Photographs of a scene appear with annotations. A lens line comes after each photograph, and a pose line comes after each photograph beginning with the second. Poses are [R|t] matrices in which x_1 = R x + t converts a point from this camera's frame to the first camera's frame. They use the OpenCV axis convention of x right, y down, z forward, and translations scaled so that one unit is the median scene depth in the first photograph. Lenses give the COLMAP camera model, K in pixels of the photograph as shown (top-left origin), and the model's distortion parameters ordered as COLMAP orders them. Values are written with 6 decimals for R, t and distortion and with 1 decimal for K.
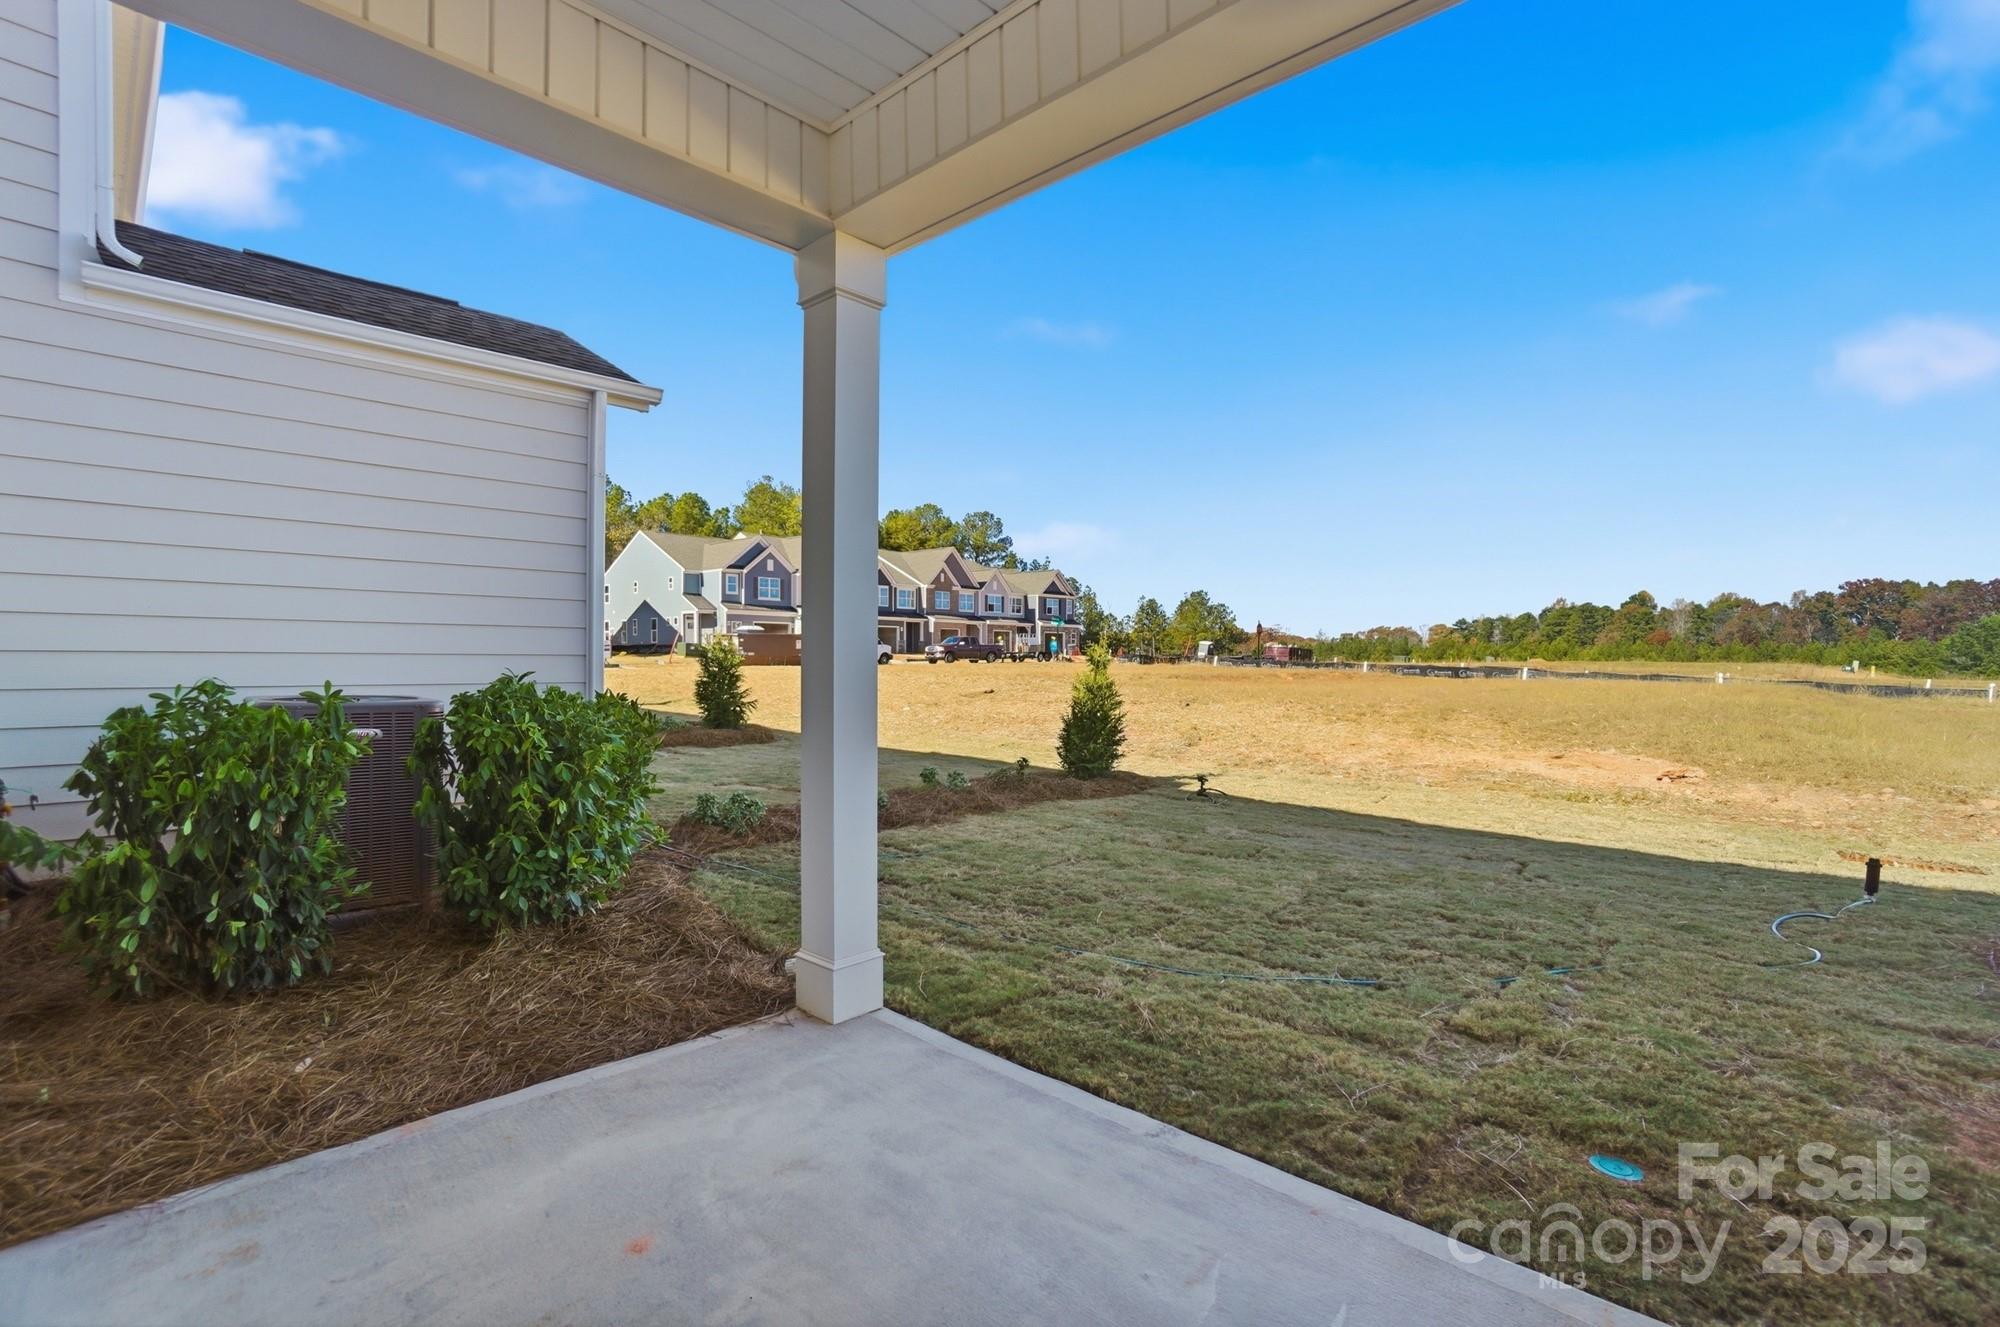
lens RADIAL K [[893.4, 0, 1015.0], [0, 893.4, 666.4], [0, 0, 1]] dist [-0.056056, 0.018345]
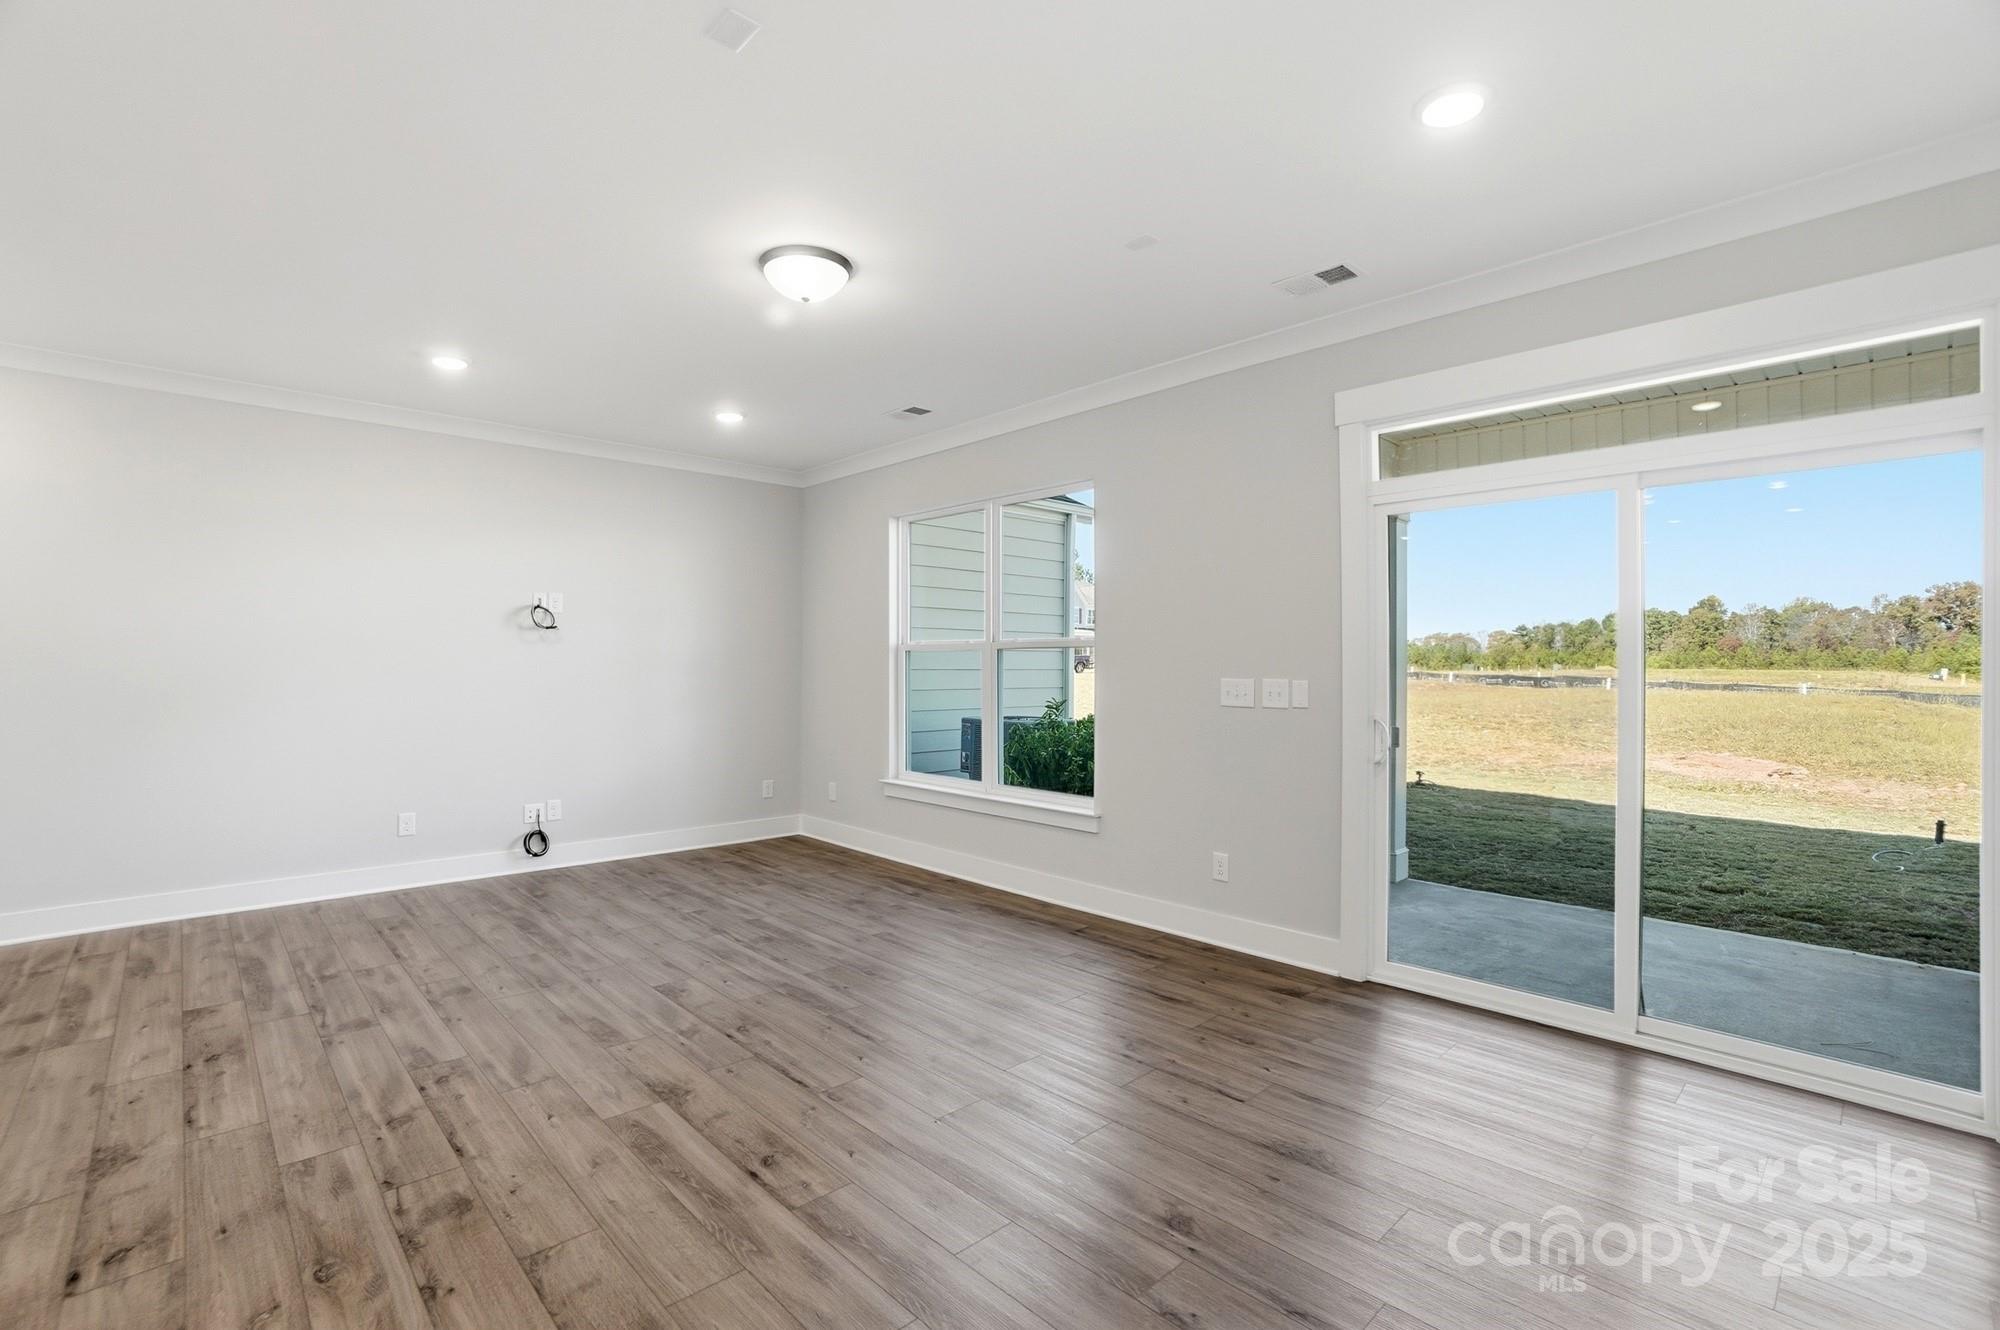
lens RADIAL K [[893.4, 0, 1001.9], [0, 893.4, 651.6], [0, 0, 1]] dist [-0.056056, 0.018345]
pose [[0.998189, -0.001302, -0.060139, -0.298438], [-0.000090, 0.999732, -0.023139, -0.022047], [0.060153, 0.023103, 0.997922, -0.325428]]
